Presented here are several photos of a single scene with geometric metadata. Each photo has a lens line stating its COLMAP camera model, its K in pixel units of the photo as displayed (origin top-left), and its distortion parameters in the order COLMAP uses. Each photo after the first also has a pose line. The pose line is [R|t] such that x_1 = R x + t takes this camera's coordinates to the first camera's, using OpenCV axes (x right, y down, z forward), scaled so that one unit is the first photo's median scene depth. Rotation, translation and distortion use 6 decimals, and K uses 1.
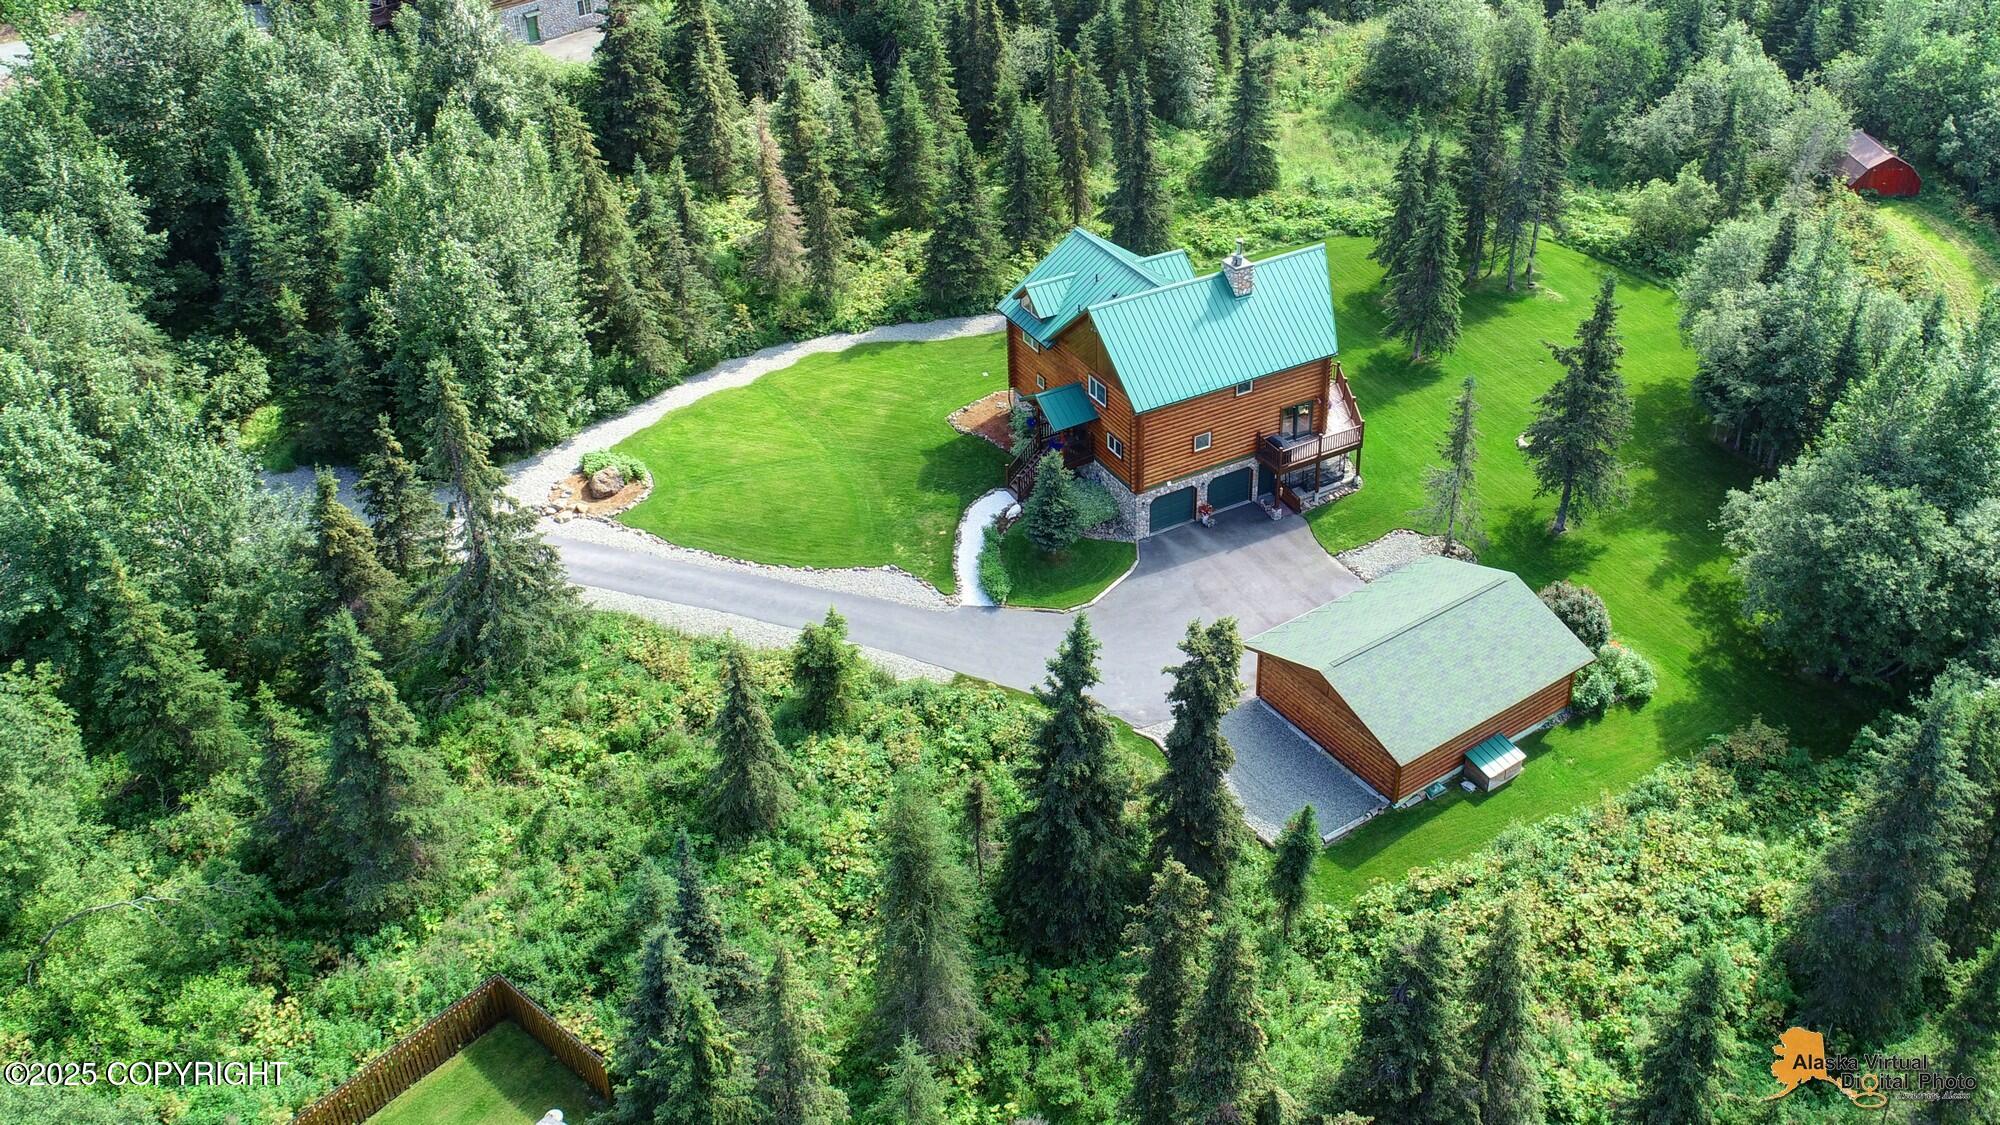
lens RADIAL K [[1565.3, 0, 1000.0], [0, 1565.3, 562.5], [0, 0, 1]] dist [0.001694, -0.006460]
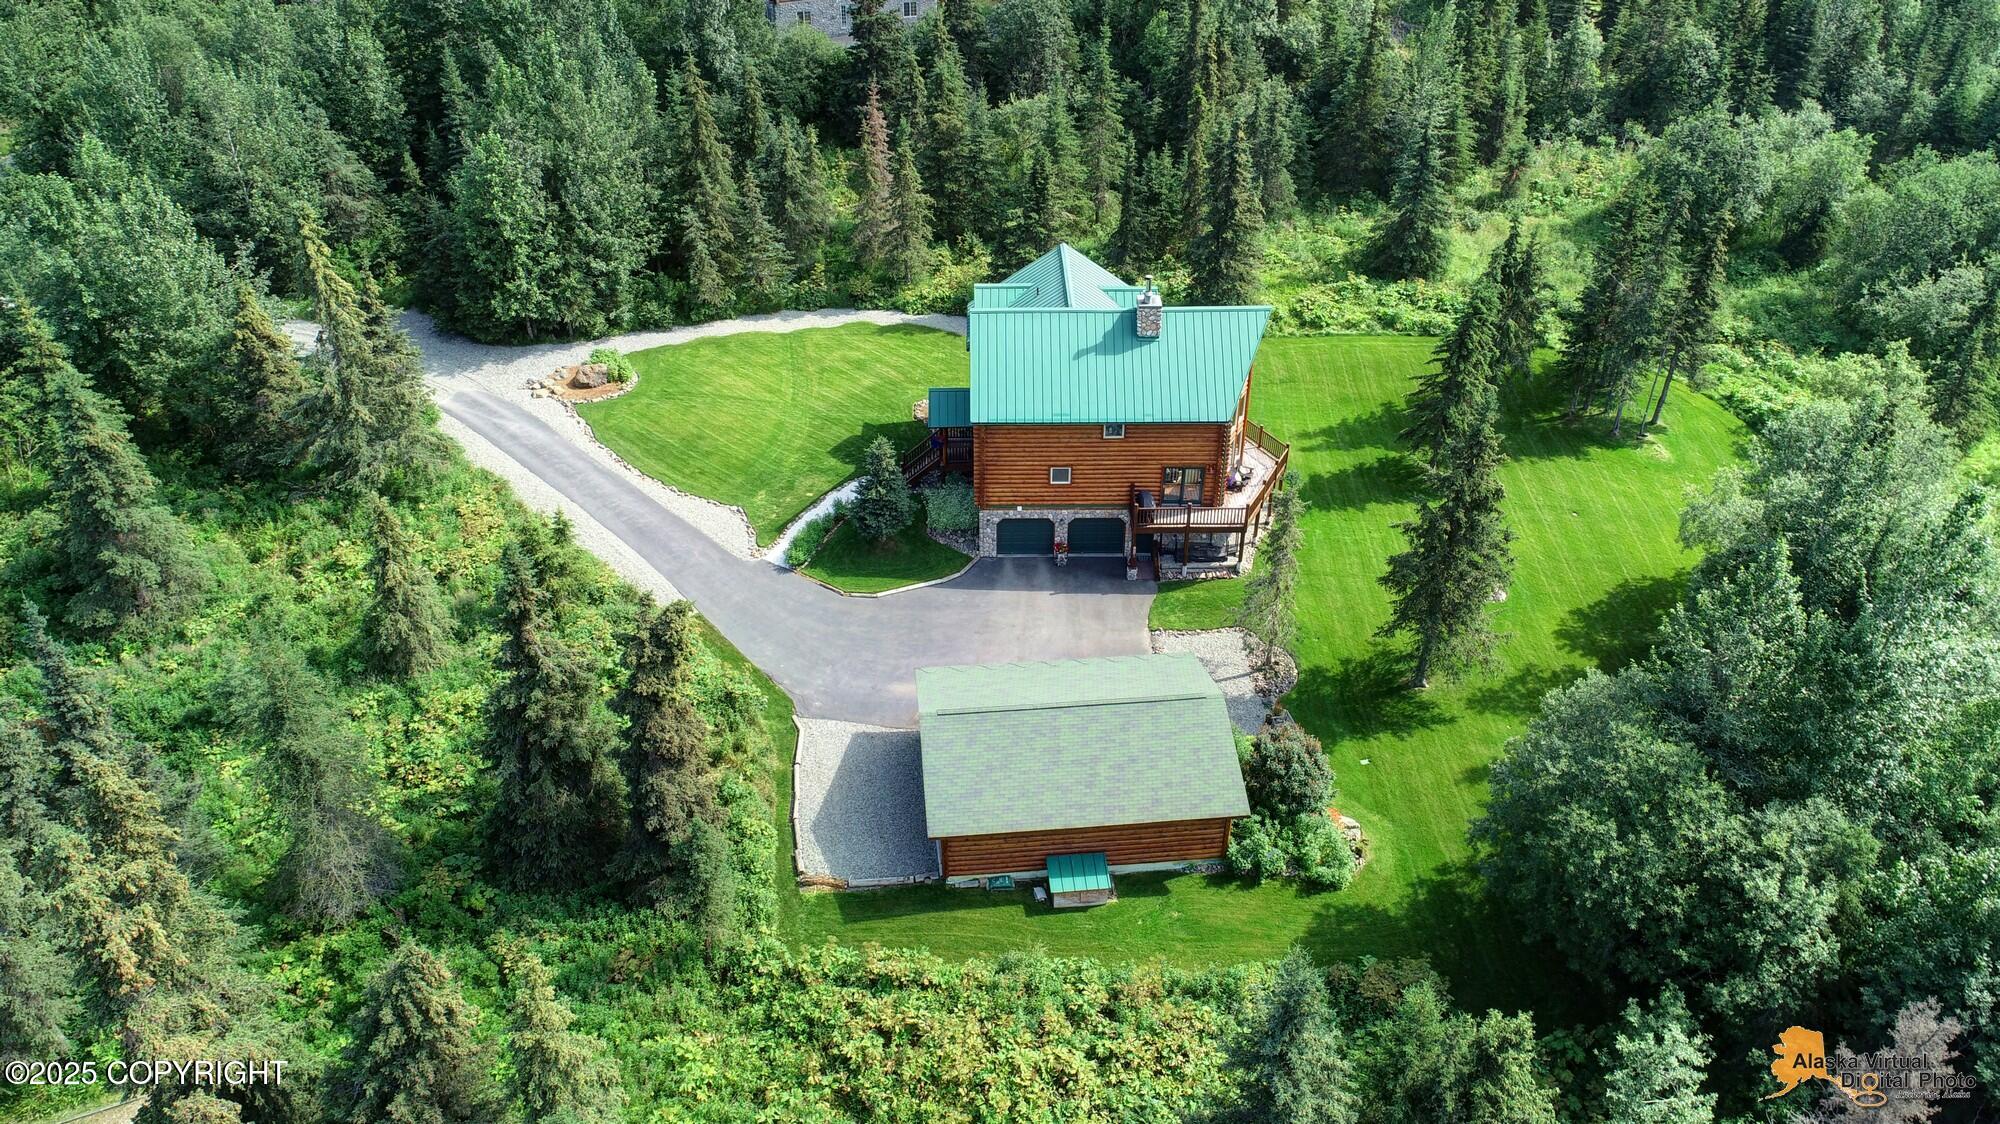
lens RADIAL K [[1339.3, 0, 929.9], [0, 1339.3, 559.5], [0, 0, 1]] dist [0.004282, -0.000192]
pose [[0.873954, 0.287813, -0.391623, 0.393383], [-0.288772, 0.955646, 0.057900, -0.052112], [0.390917, 0.062488, 0.918302, 0.213256]]
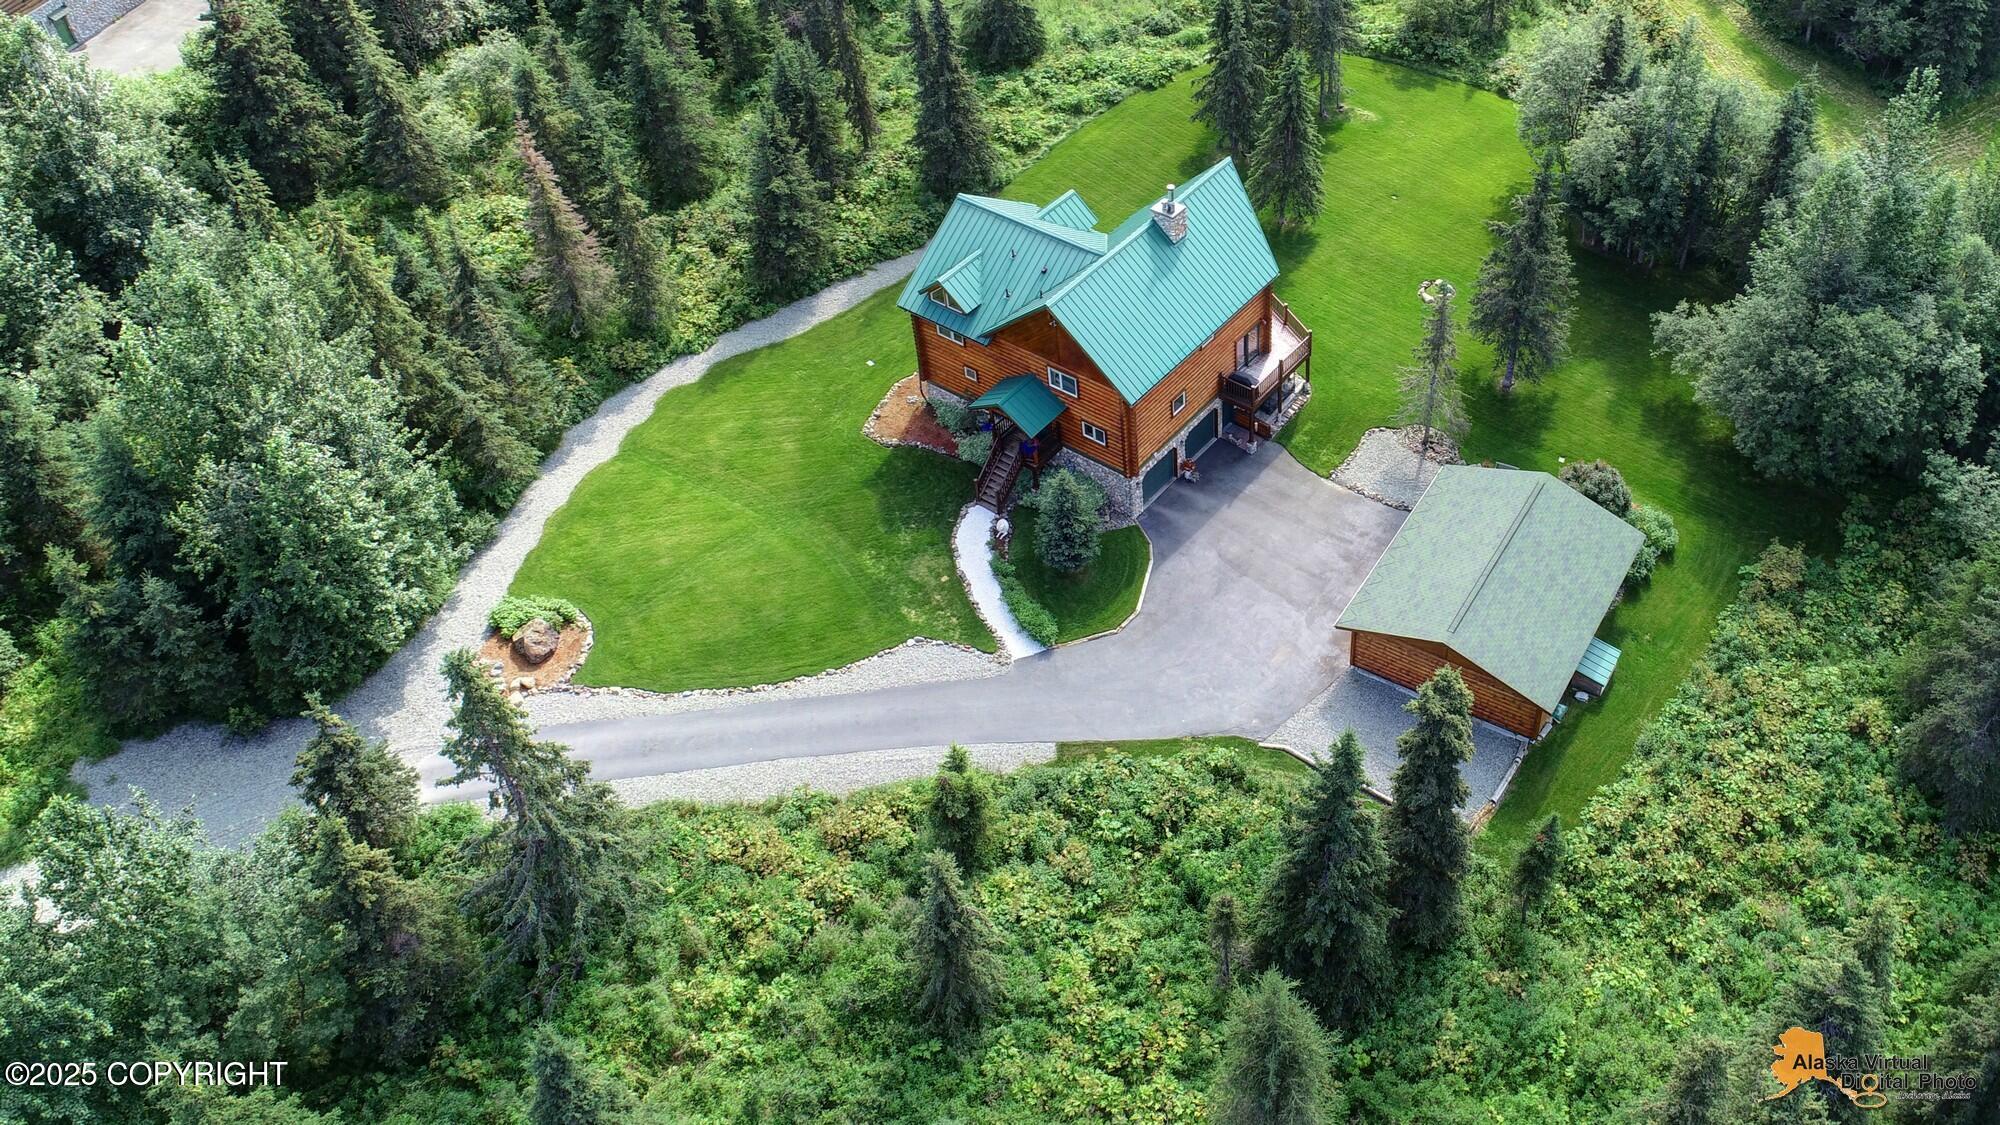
lens RADIAL K [[1594.5, 0, 1142.2], [0, 1594.5, 566.2], [0, 0, 1]] dist [0.000993, 0.000433]
pose [[0.905818, -0.307887, 0.291031, -0.198607], [0.254690, 0.944677, 0.206684, -0.186862], [-0.338566, -0.113095, 0.934121, 0.097117]]
